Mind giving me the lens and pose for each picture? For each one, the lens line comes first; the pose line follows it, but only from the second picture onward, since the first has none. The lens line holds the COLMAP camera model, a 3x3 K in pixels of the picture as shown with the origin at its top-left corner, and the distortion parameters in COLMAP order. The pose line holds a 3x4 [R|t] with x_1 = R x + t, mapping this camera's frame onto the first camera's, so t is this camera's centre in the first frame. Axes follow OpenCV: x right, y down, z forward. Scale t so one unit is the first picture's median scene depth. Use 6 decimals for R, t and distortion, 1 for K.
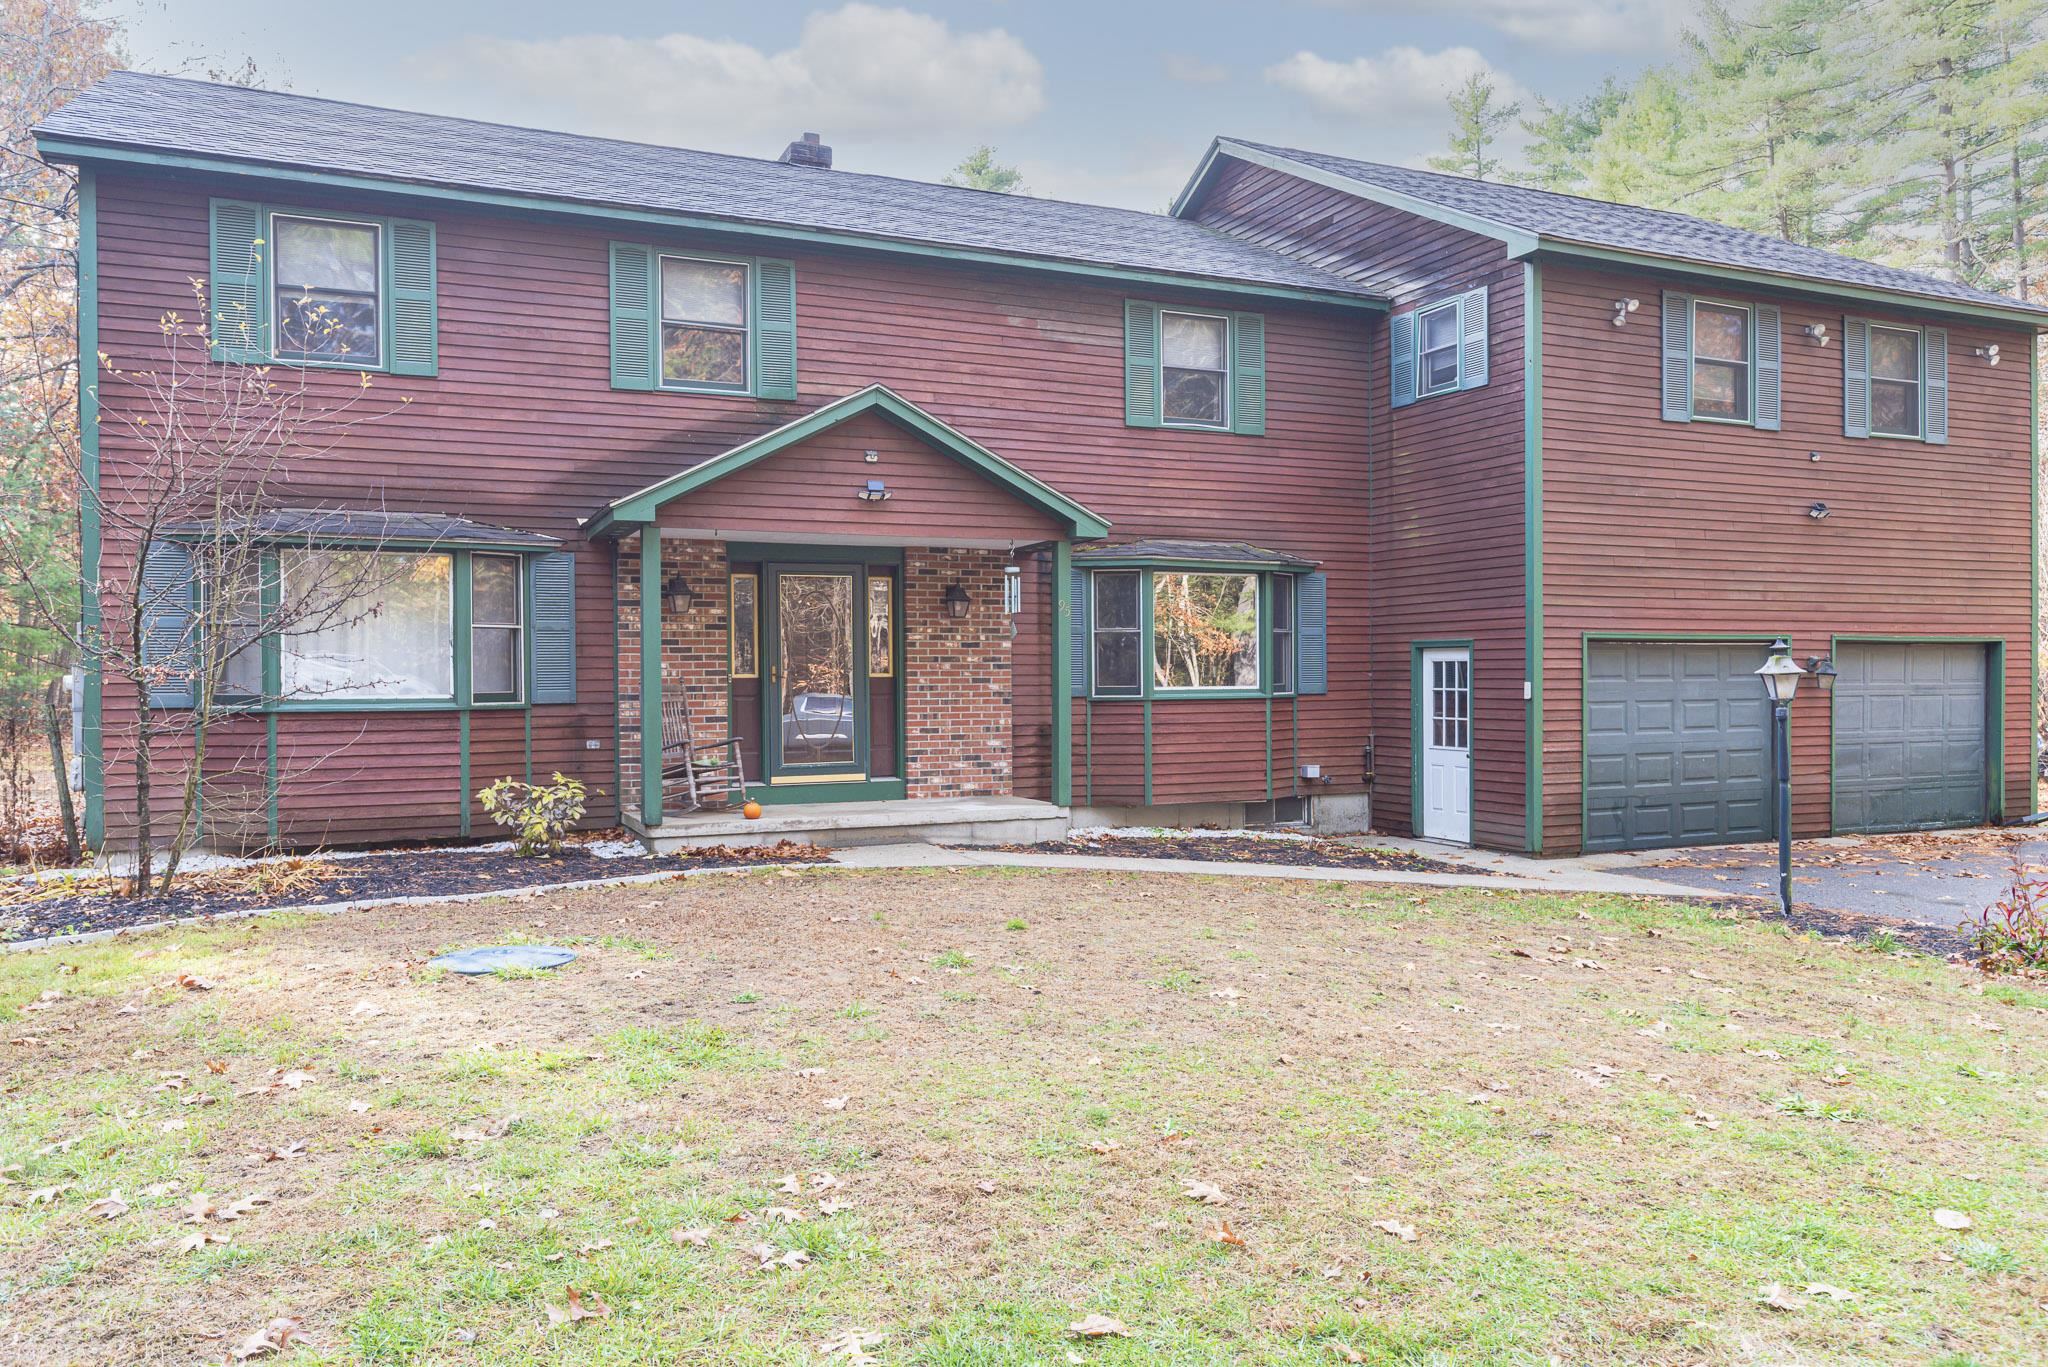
lens RADIAL K [[1452.0, 0, 1036.5], [0, 1452.0, 676.8], [0, 0, 1]] dist [-0.002269, 0.003900]
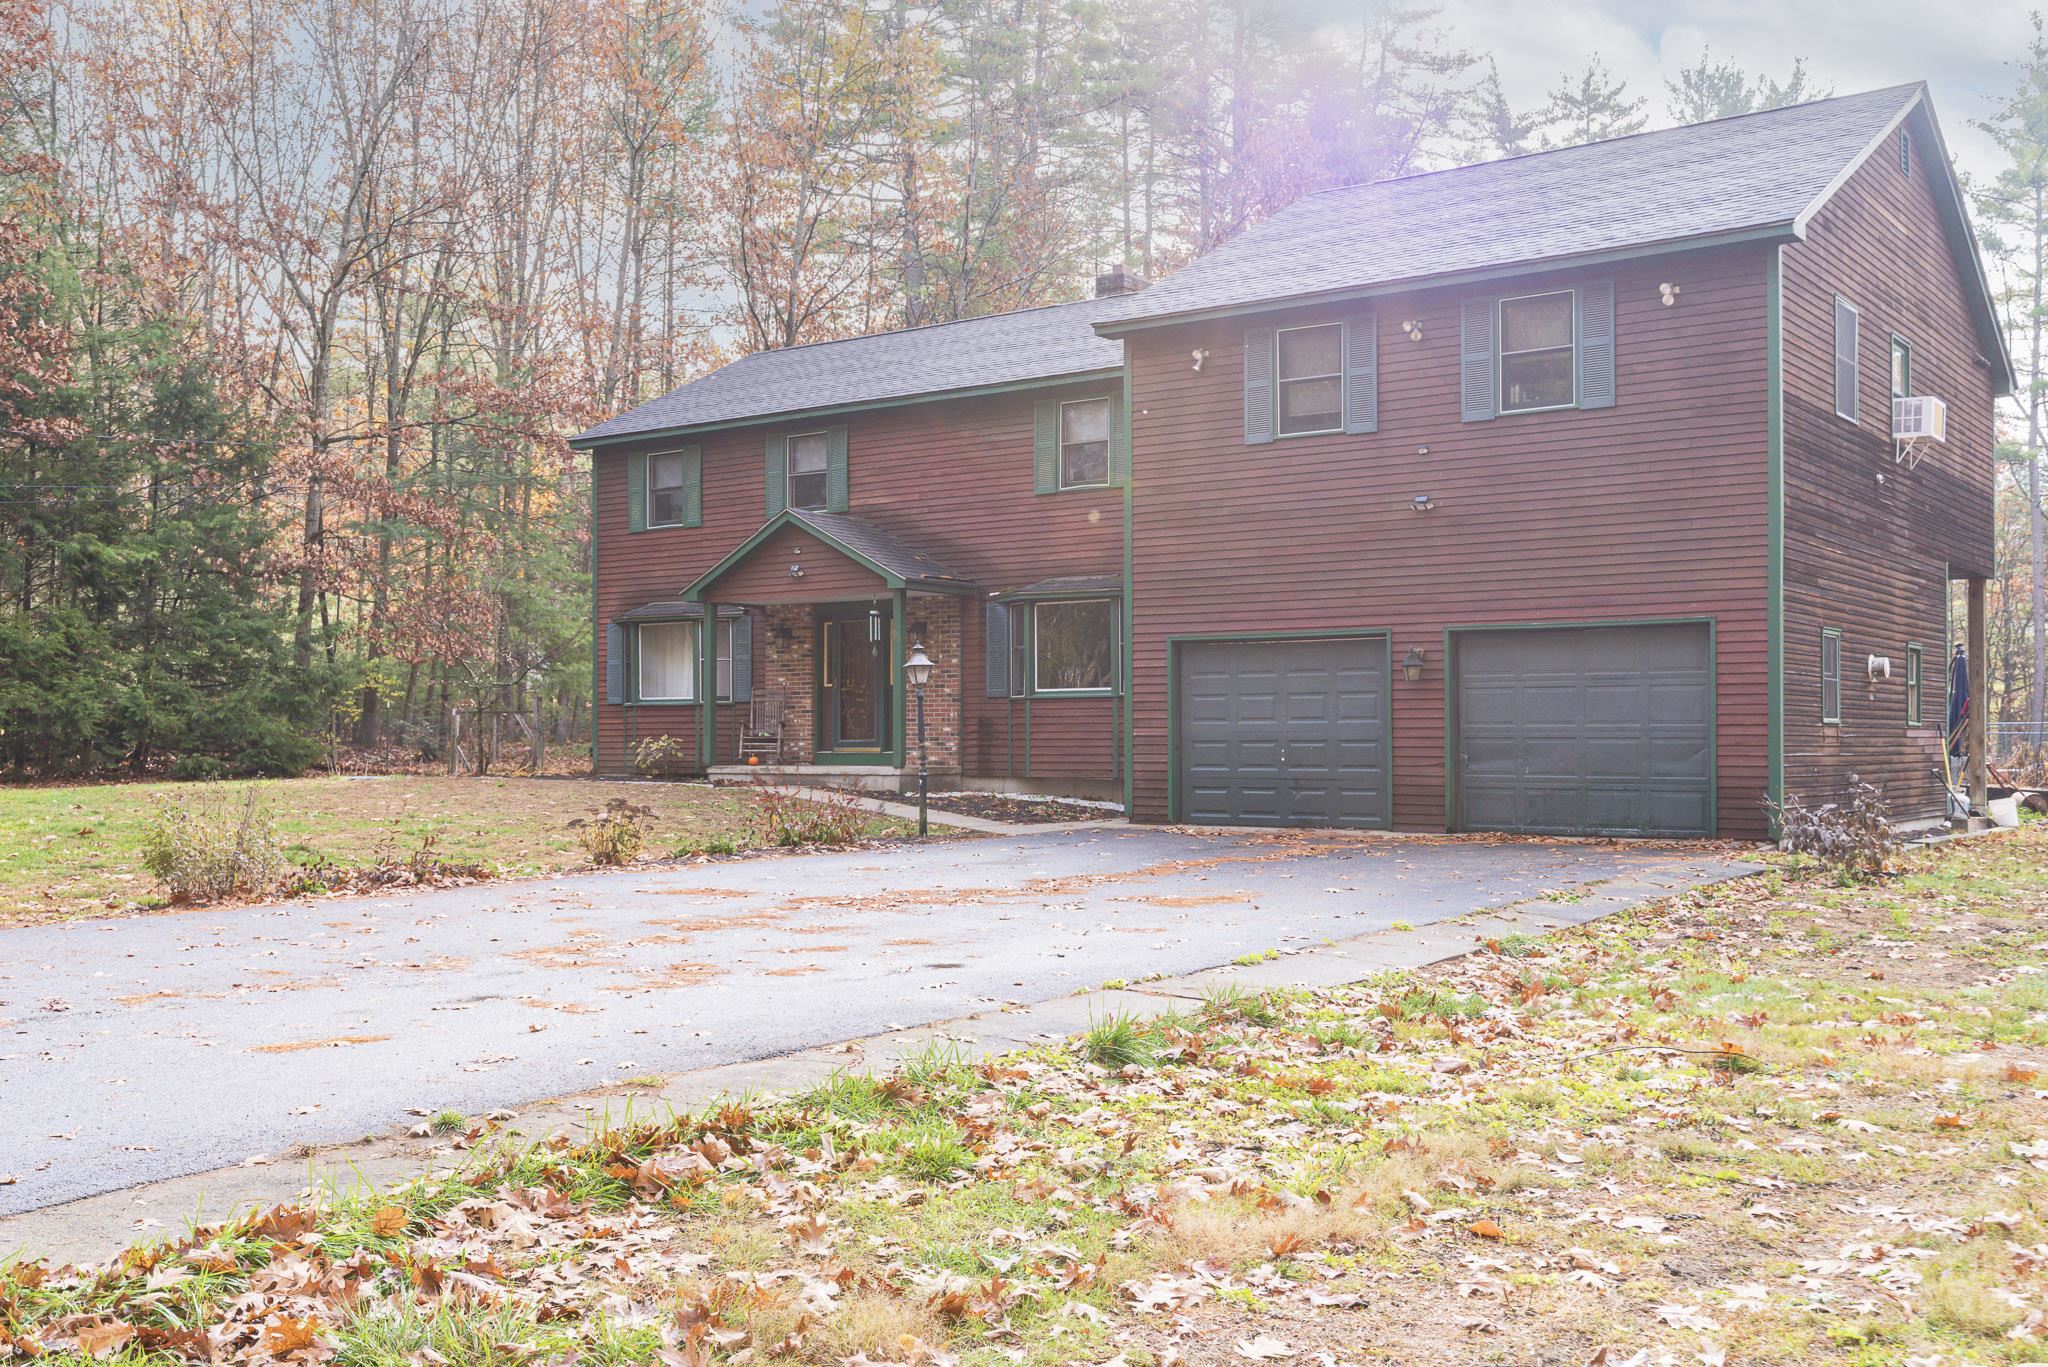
lens RADIAL K [[1964.5, 0, 1017.2], [0, 1964.5, 686.4], [0, 0, 1]] dist [0.041138, 0.000000]
pose [[0.500001, -0.018759, -0.865821, 1.686361], [-0.001728, 0.999742, -0.022658, 0.046853], [0.866023, 0.012825, 0.499840, 0.083455]]
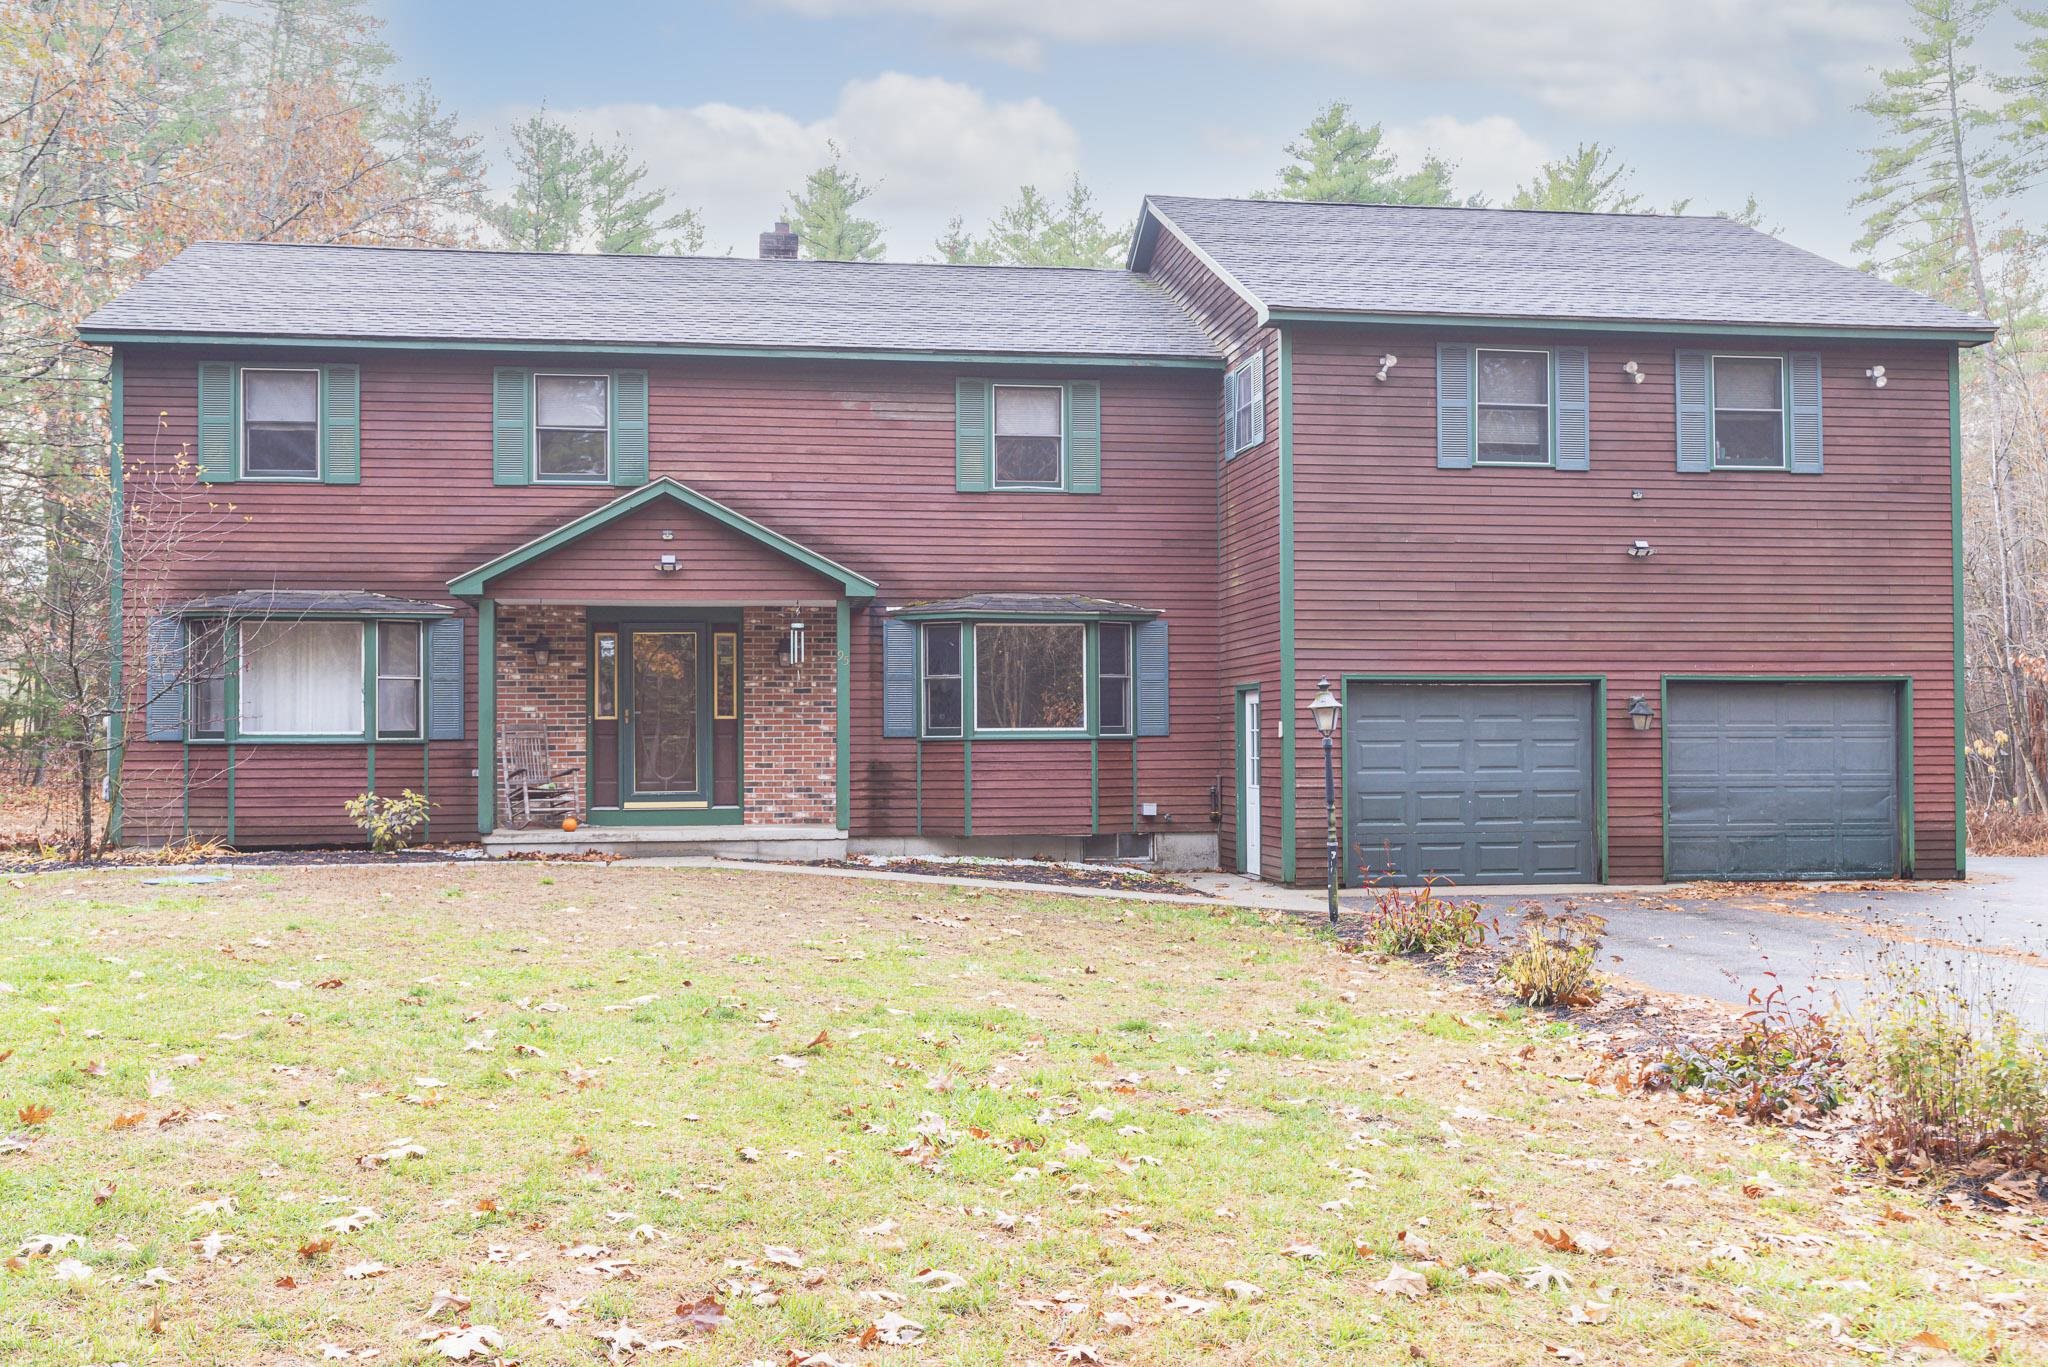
lens RADIAL K [[1840.6, 0, 1022.9], [0, 1840.6, 696.9], [0, 0, 1]] dist [-0.007694, 0.018254]
pose [[0.960068, -0.007196, -0.279674, 0.518954], [-0.000446, 0.999629, -0.027250, 0.021857], [0.279766, 0.026287, 0.959708, -0.335937]]
